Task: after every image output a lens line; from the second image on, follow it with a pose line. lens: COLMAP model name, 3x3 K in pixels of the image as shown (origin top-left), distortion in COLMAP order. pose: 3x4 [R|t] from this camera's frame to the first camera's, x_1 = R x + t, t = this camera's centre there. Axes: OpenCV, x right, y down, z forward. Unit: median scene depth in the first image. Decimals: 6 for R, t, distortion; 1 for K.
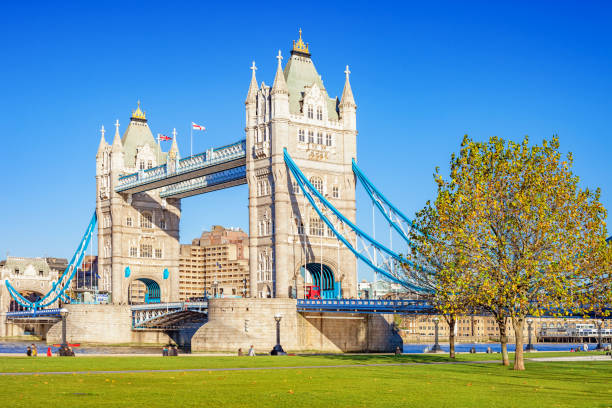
lens RADIAL K [[1038.7, 0, 306.0], [0, 1038.7, 204.0], [0, 0, 1]] dist [-0.160526, -0.140654]
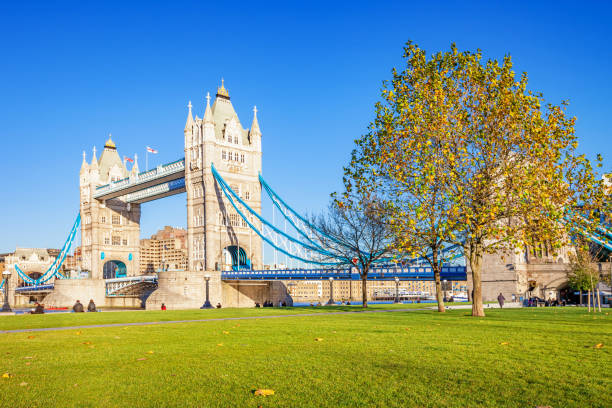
lens RADIAL K [[628.5, 0, 270.2], [0, 628.5, 147.5], [0, 0, 1]] dist [0.004441, 0.014934]
pose [[0.997371, -0.006221, 0.072195, -0.002801], [0.014146, 0.993855, -0.109780, 0.018863], [-0.071068, 0.110512, 0.991331, 0.118963]]
